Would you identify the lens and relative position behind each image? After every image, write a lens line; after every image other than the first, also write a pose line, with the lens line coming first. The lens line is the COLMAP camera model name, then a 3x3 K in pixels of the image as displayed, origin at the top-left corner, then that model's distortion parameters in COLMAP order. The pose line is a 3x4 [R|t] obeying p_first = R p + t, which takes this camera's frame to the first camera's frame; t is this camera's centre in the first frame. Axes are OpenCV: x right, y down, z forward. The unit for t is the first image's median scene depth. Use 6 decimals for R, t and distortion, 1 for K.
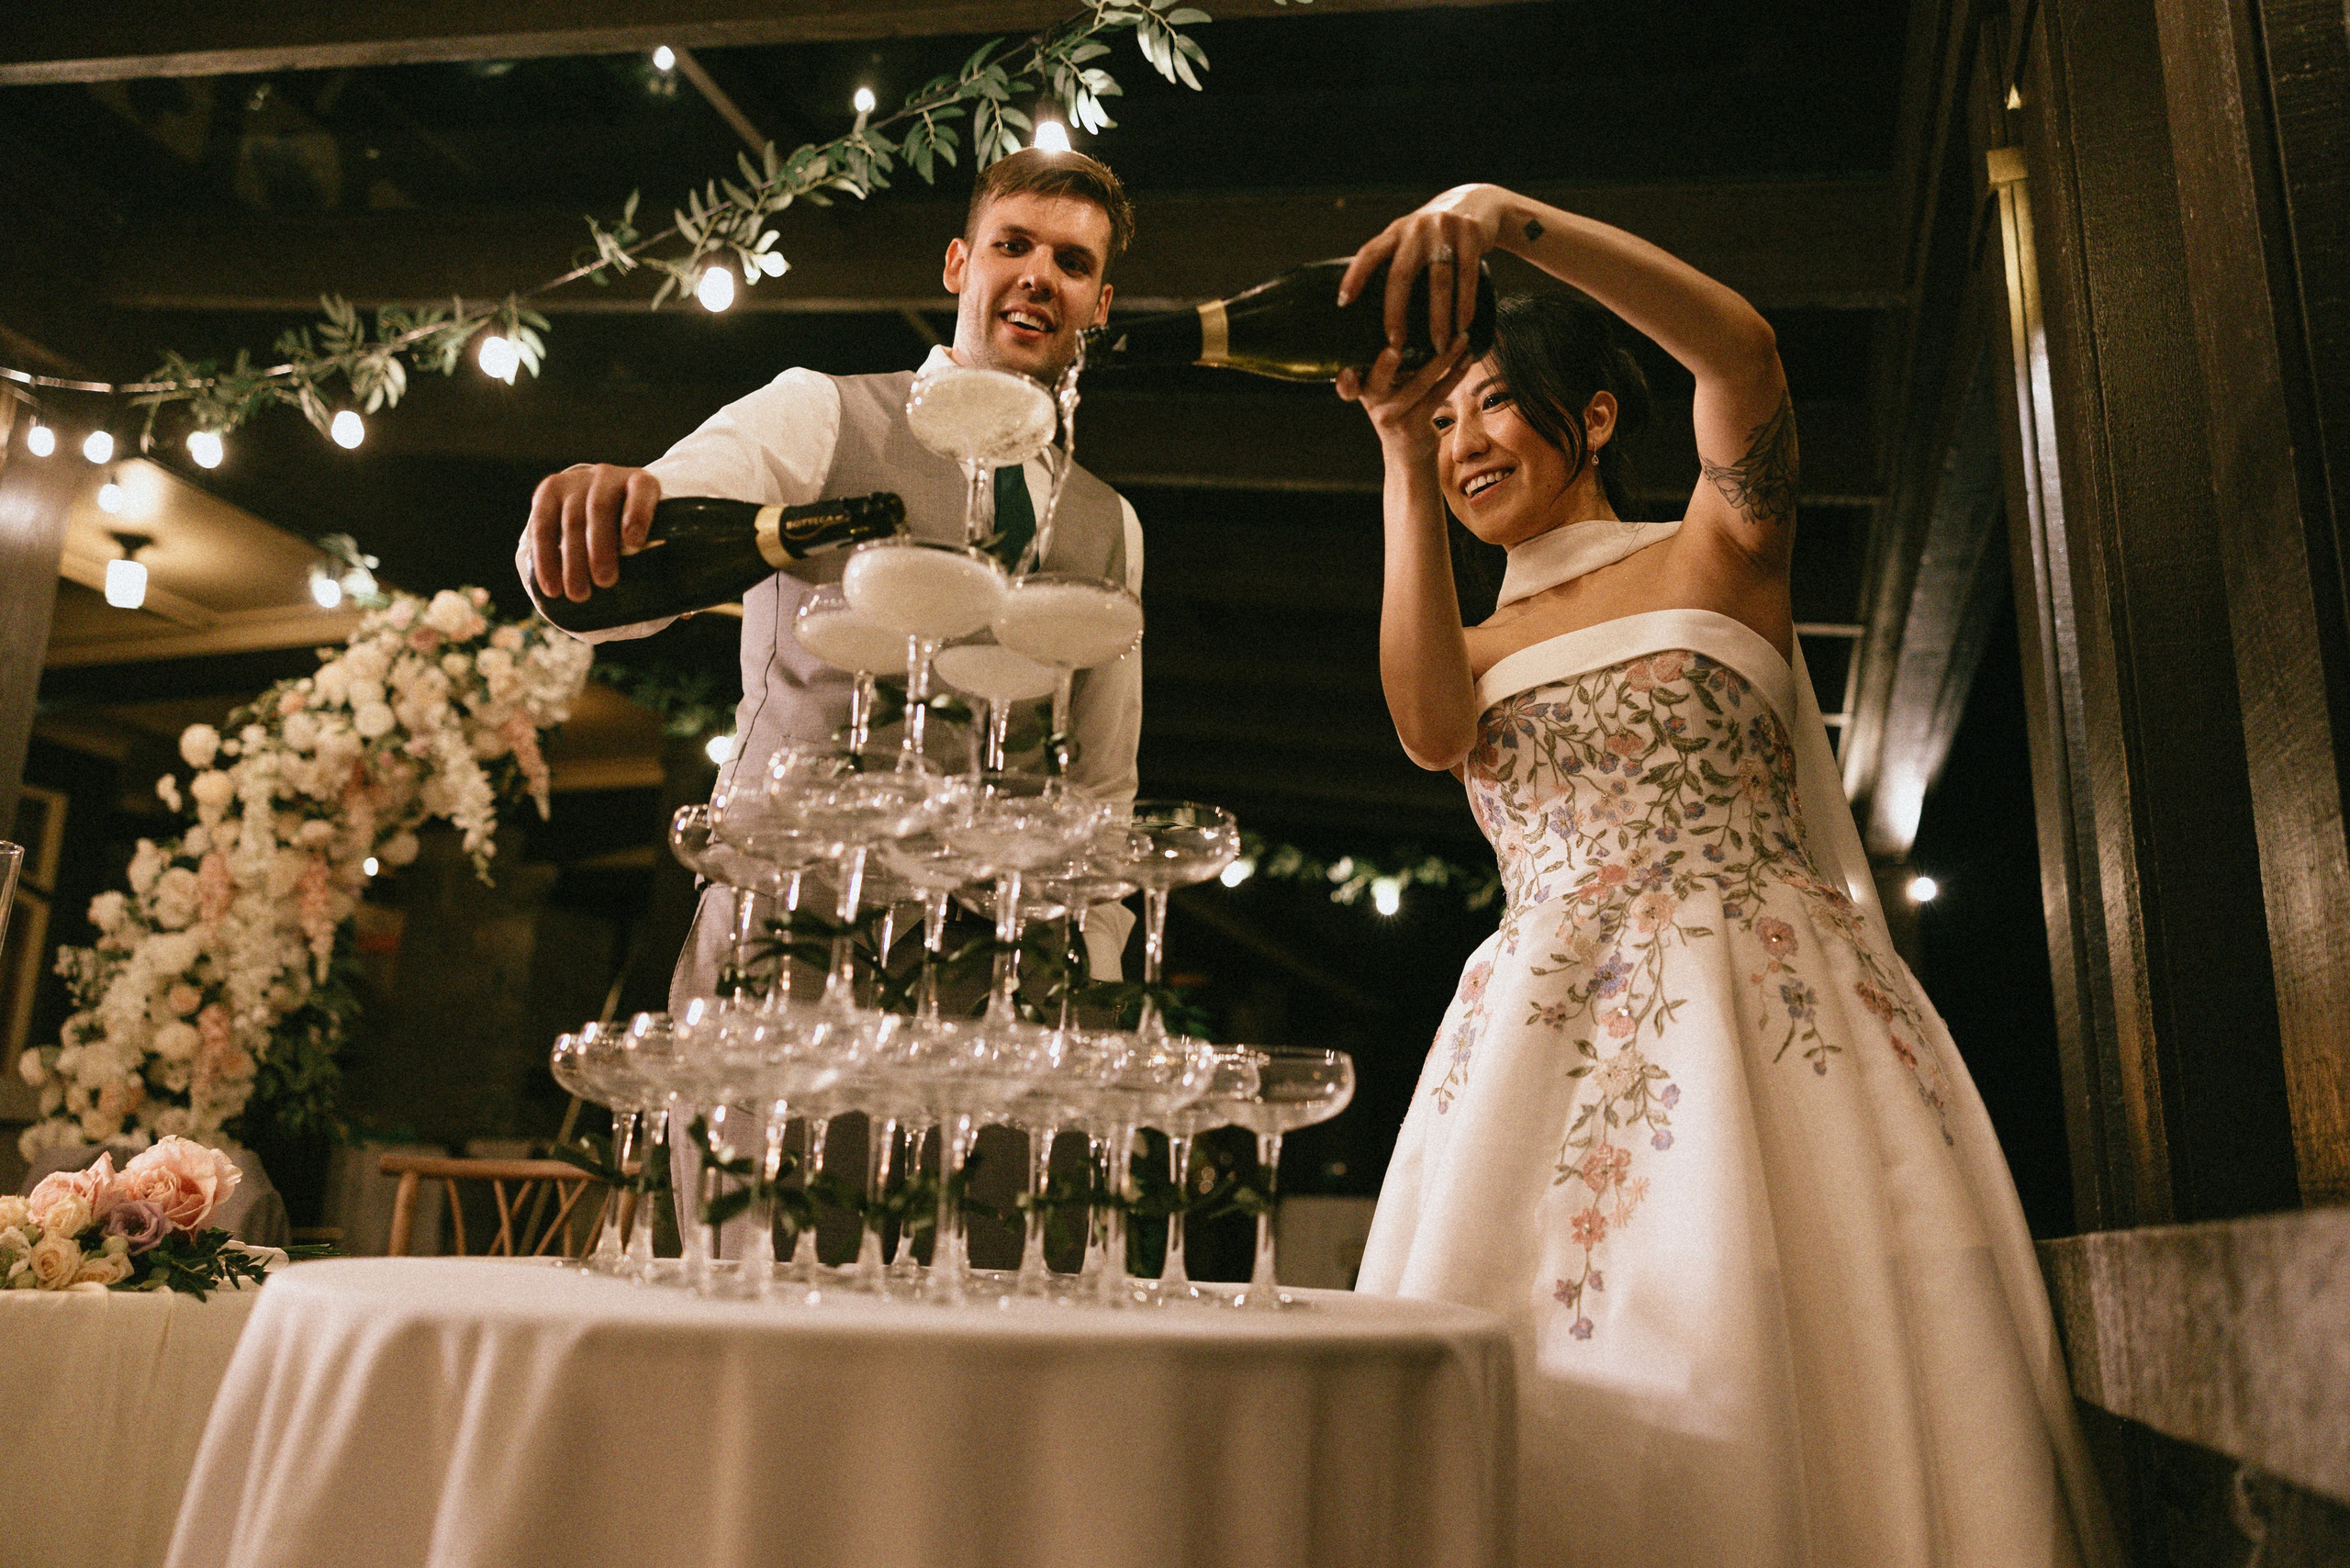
lens RADIAL K [[1840.2, 0, 1175.0], [0, 1840.2, 784.0], [0, 0, 1]] dist [-0.000122, 0.000168]
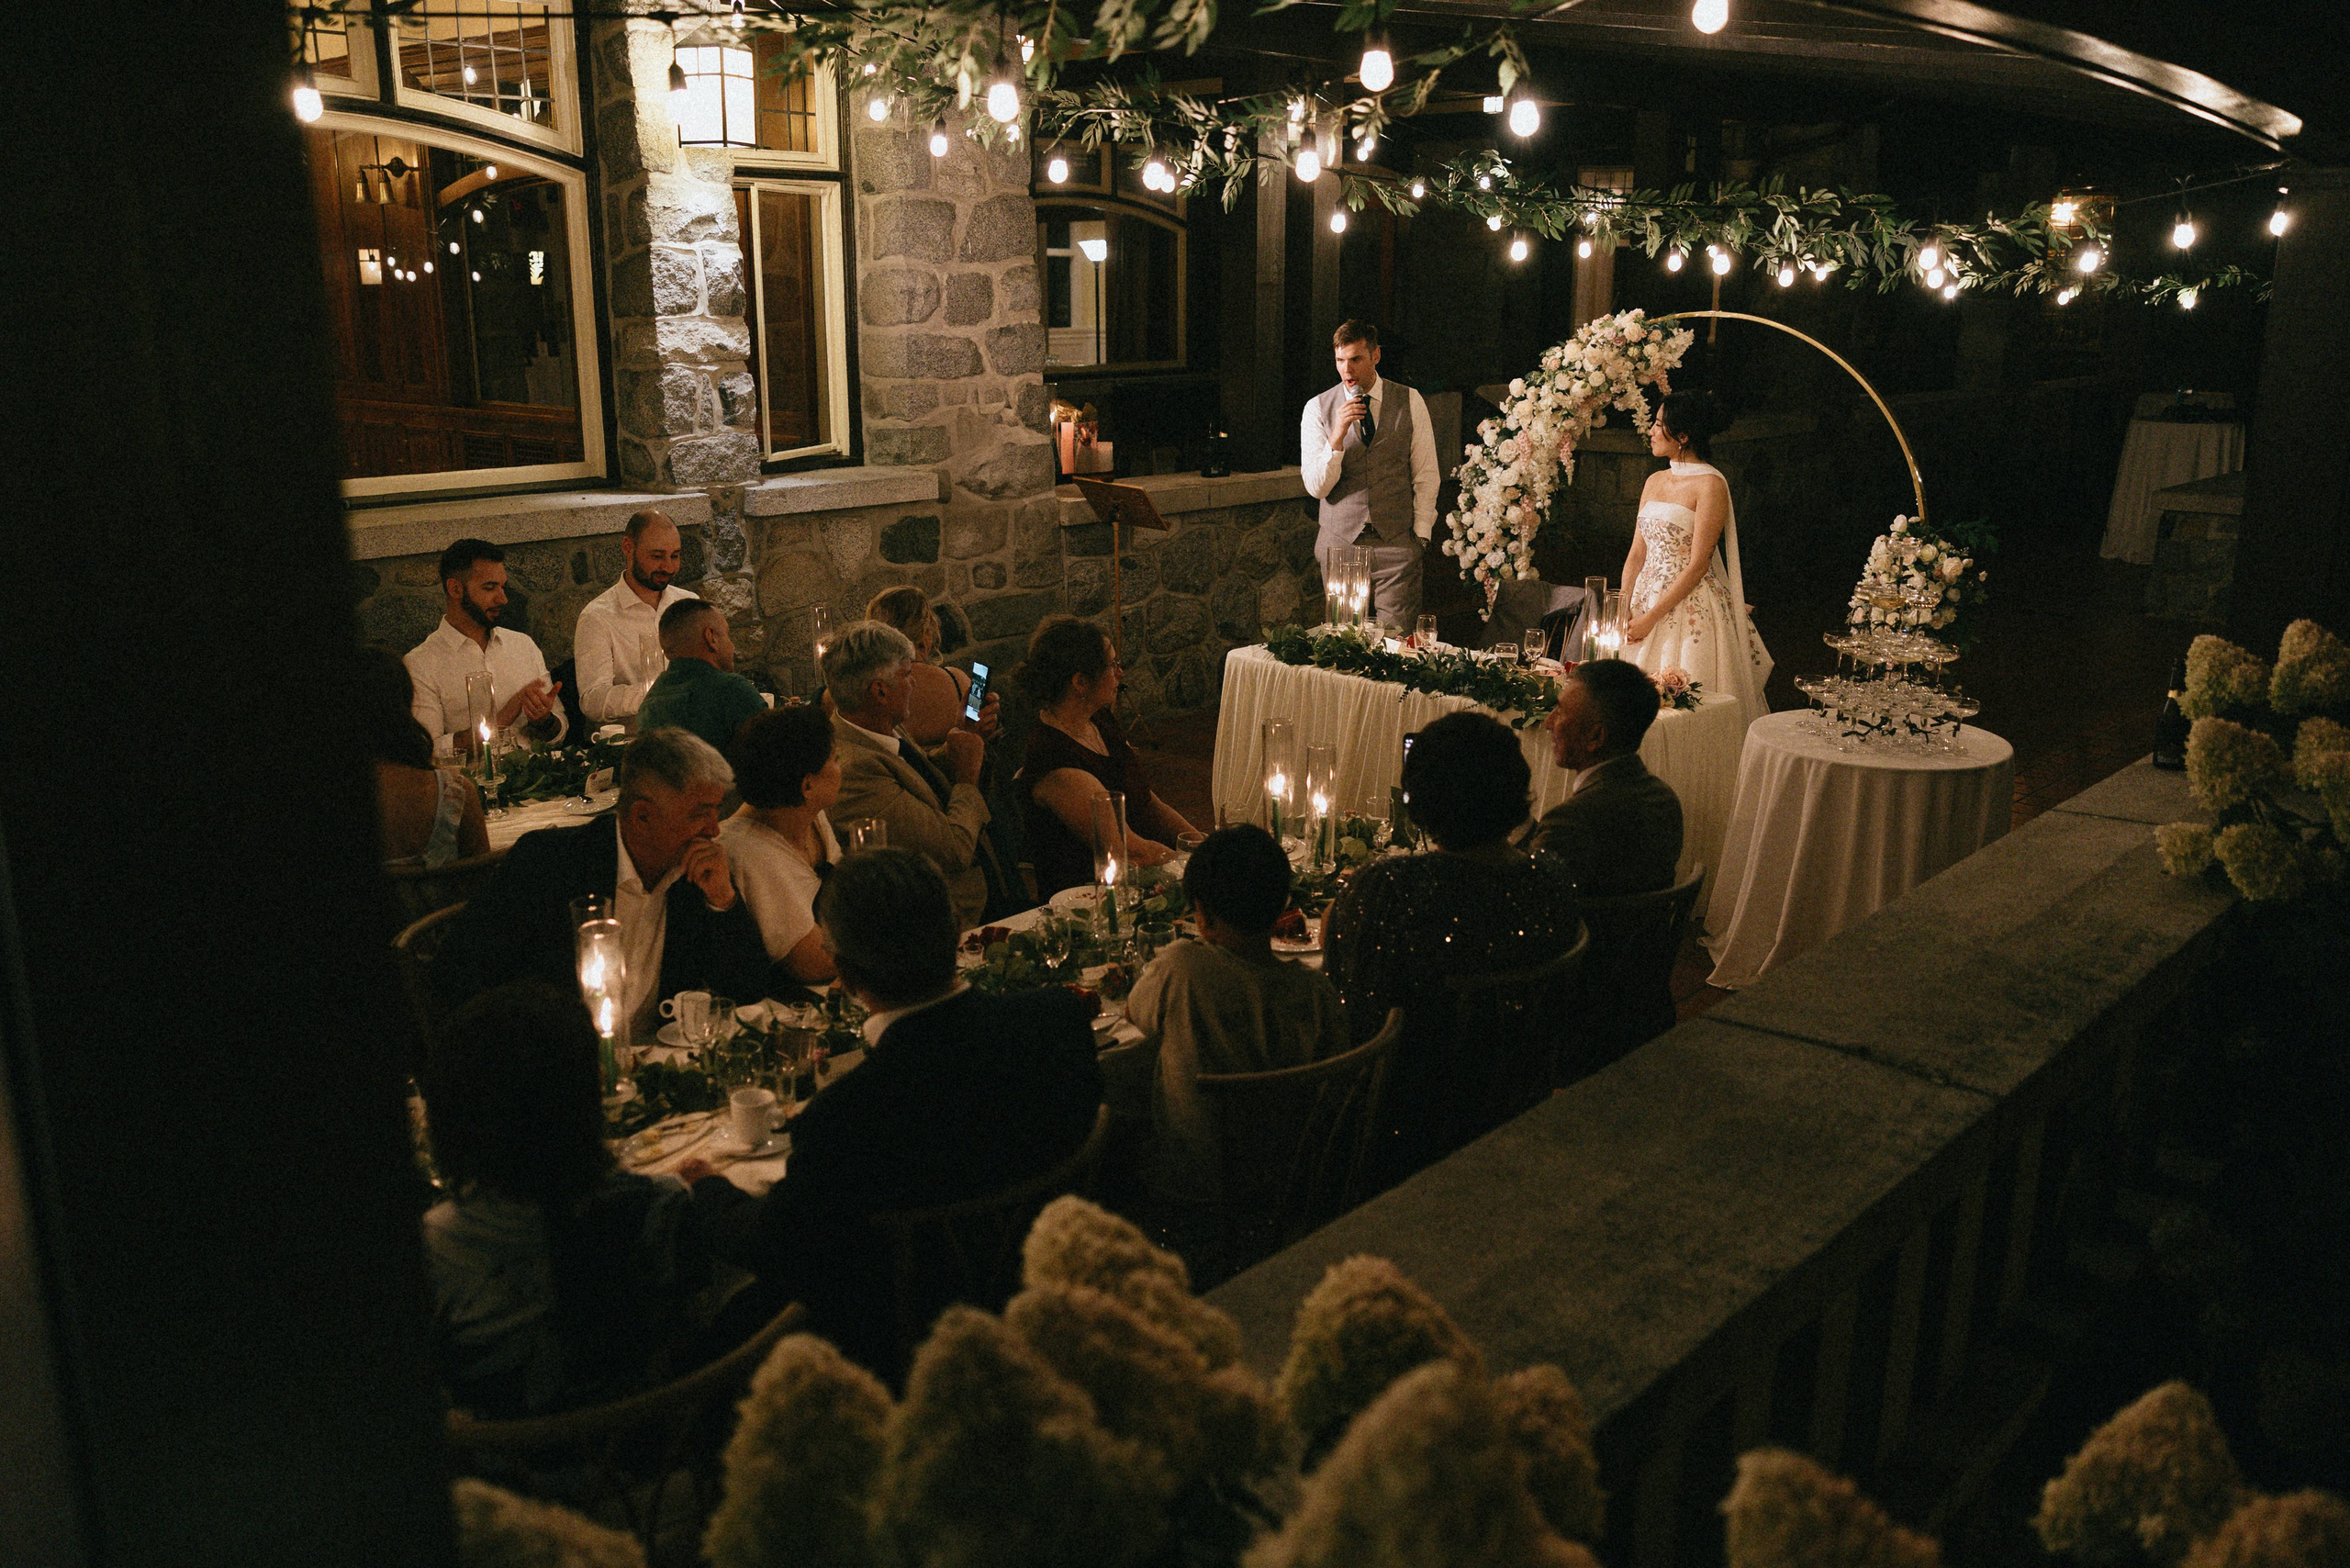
lens RADIAL K [[1840.2, 0, 1175.0], [0, 1840.2, 784.0], [0, 0, 1]] dist [-0.000122, 0.000168]
pose [[0.904312, 0.090368, -0.417198, 0.071496], [0.114522, 0.890146, 0.441049, -0.630767], [0.411224, -0.446624, 0.794621, -1.175379]]
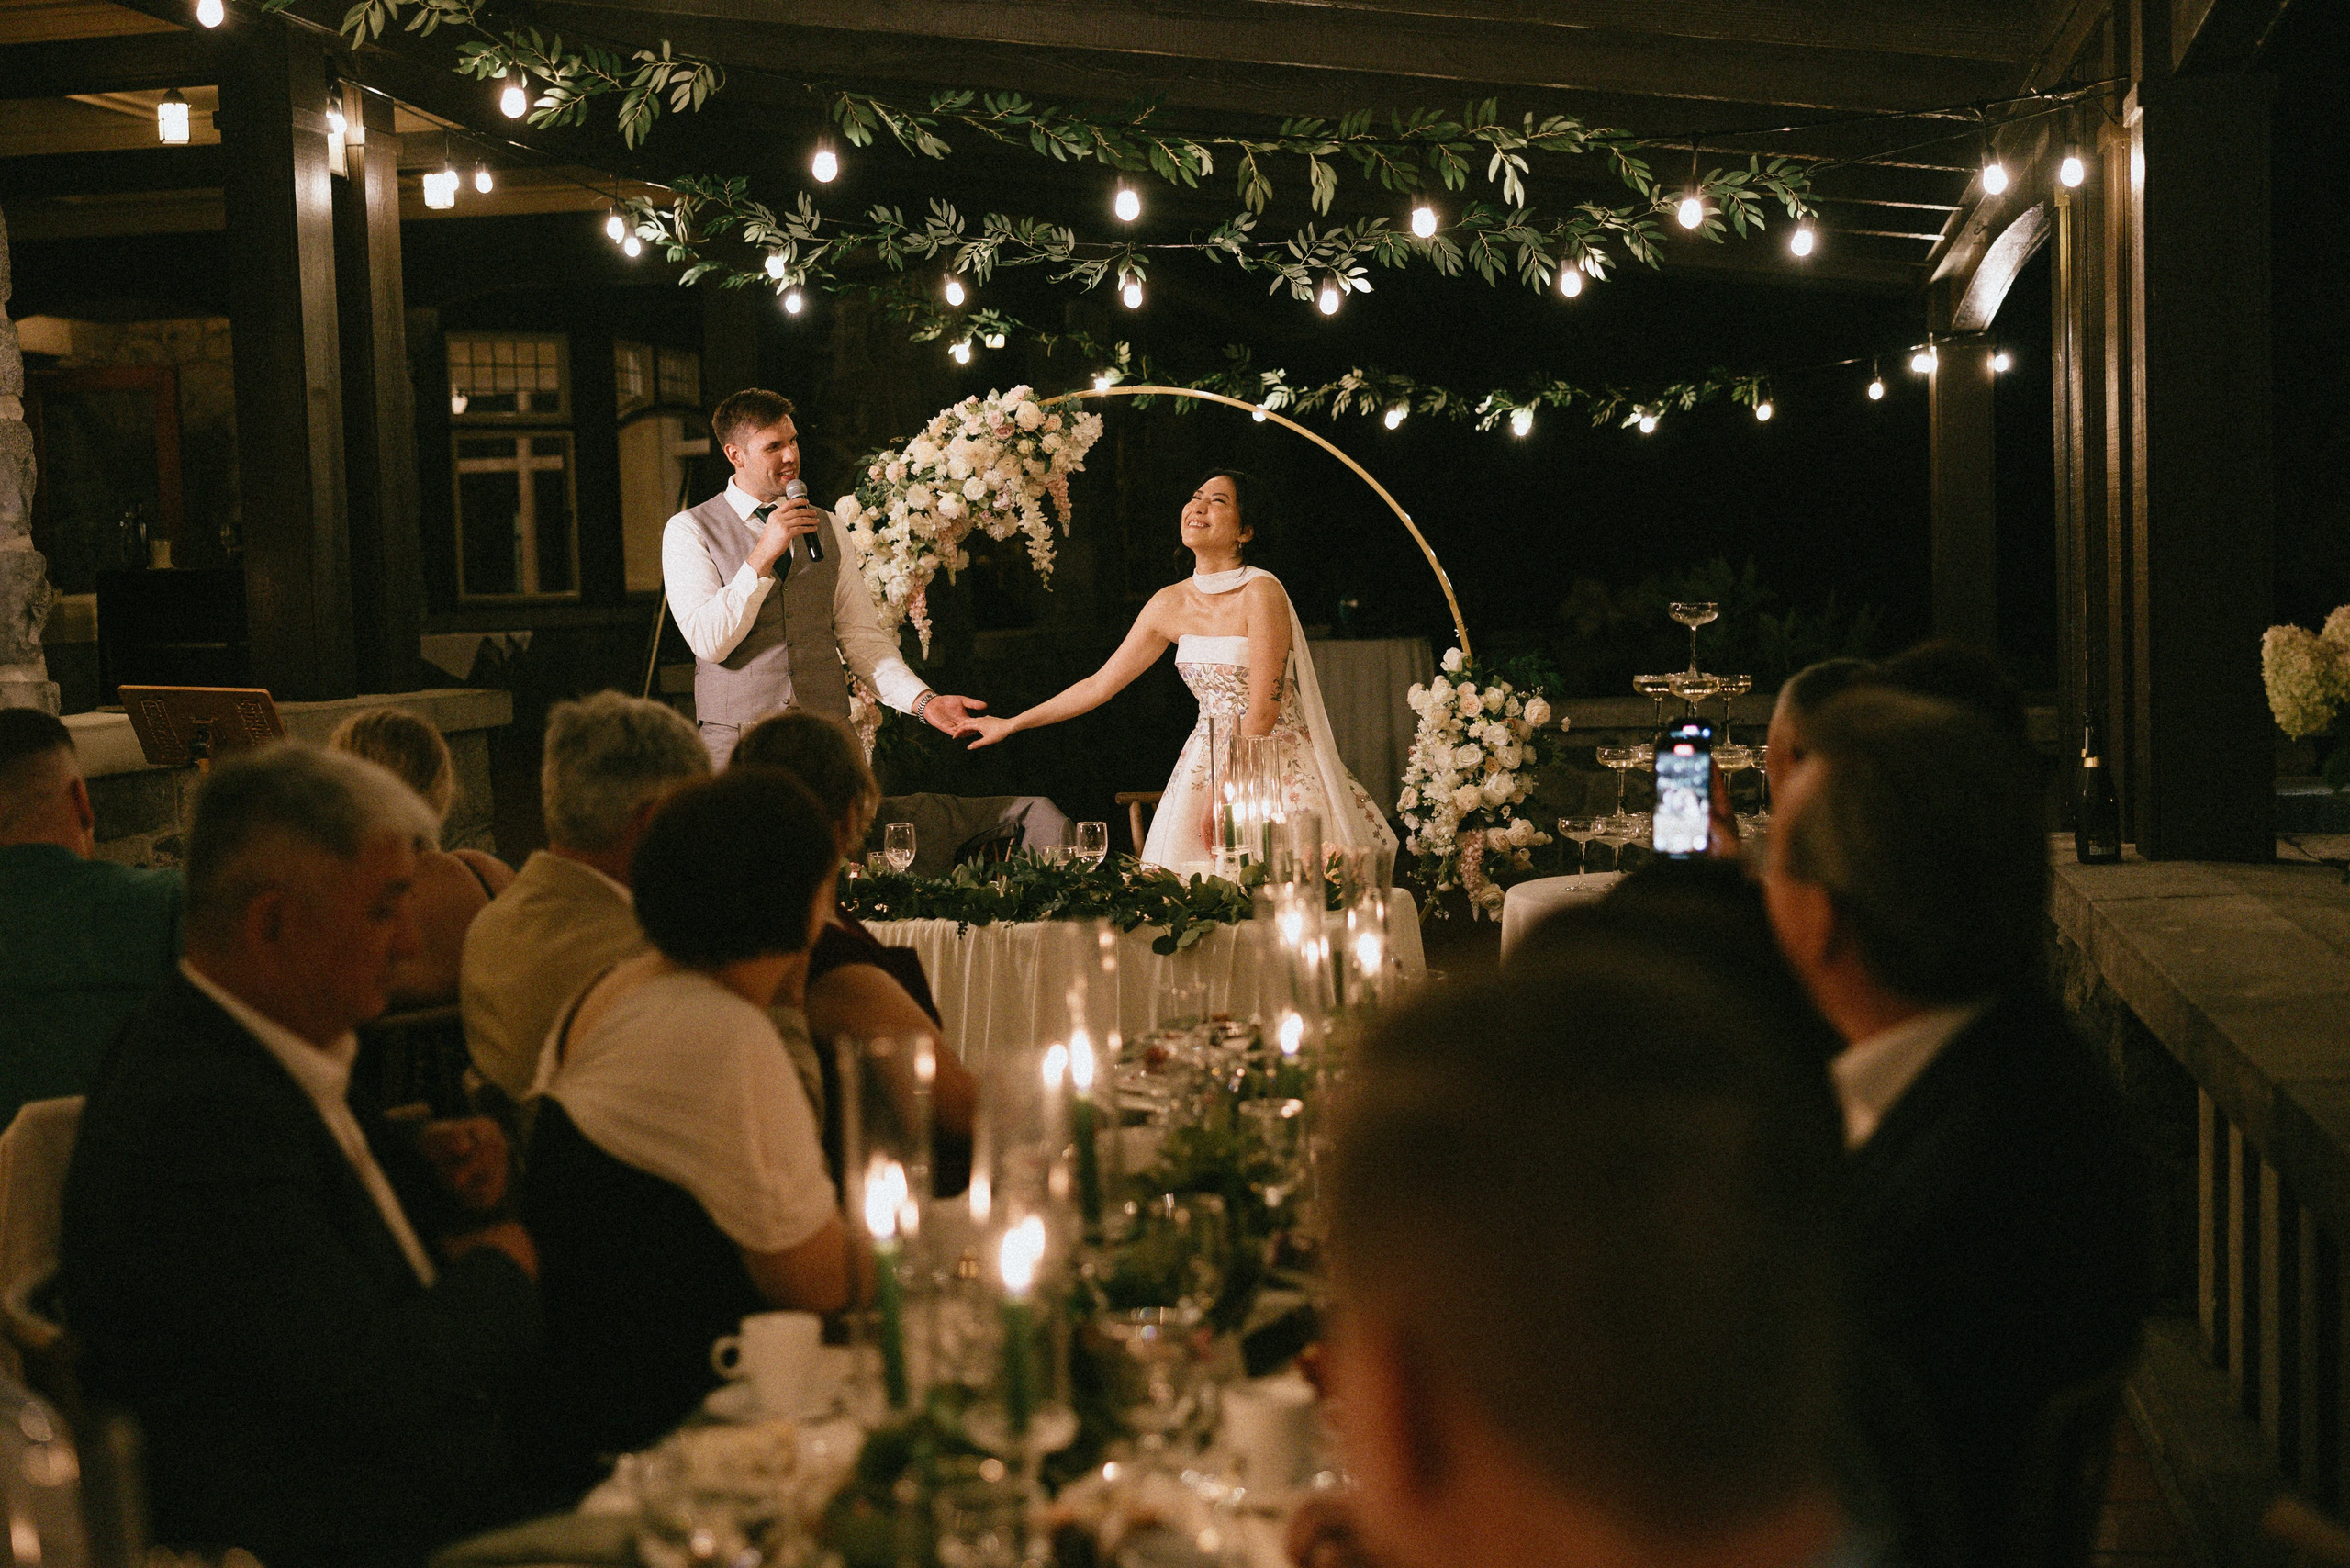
lens RADIAL K [[2828.7, 0, 1175.0], [0, 2828.7, 784.0], [0, 0, 1]] dist [-0.010615, -0.009527]
pose [[0.994350, -0.057964, 0.088930, -0.487736], [0.028724, 0.953423, 0.300266, -0.475746], [-0.102192, -0.296015, 0.949701, -1.198543]]
